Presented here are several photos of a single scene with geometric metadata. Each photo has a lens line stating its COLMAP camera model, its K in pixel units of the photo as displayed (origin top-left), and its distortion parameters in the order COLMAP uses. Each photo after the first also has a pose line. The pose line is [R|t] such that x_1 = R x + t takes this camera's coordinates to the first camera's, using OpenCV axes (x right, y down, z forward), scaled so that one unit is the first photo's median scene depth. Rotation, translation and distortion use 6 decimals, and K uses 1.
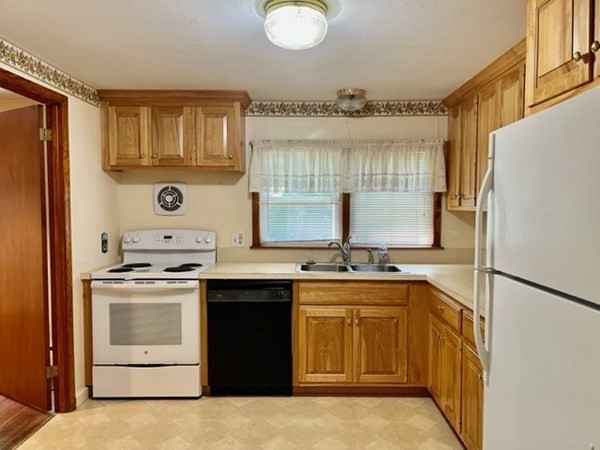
lens RADIAL K [[452.6, 0, 299.9], [0, 452.6, 224.9], [0, 0, 1]] dist [0.039110, -0.061016]
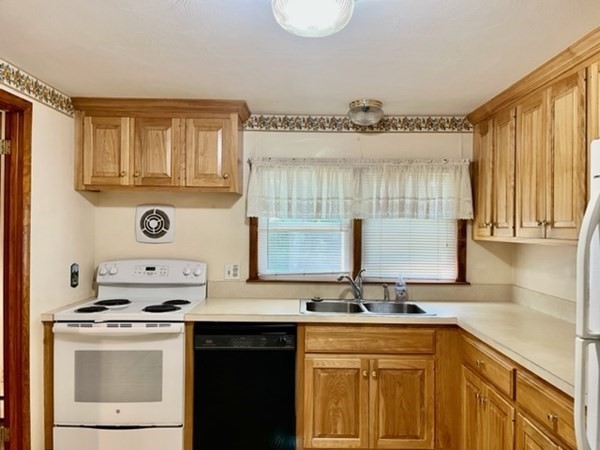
lens RADIAL K [[452.6, 0, 302.3], [0, 452.6, 223.5], [0, 0, 1]] dist [0.039110, -0.061016]
pose [[0.999839, 0.009116, 0.015426, -0.020183], [-0.008286, 0.998559, -0.053013, -0.016447], [-0.015887, 0.052877, 0.998475, 0.147199]]
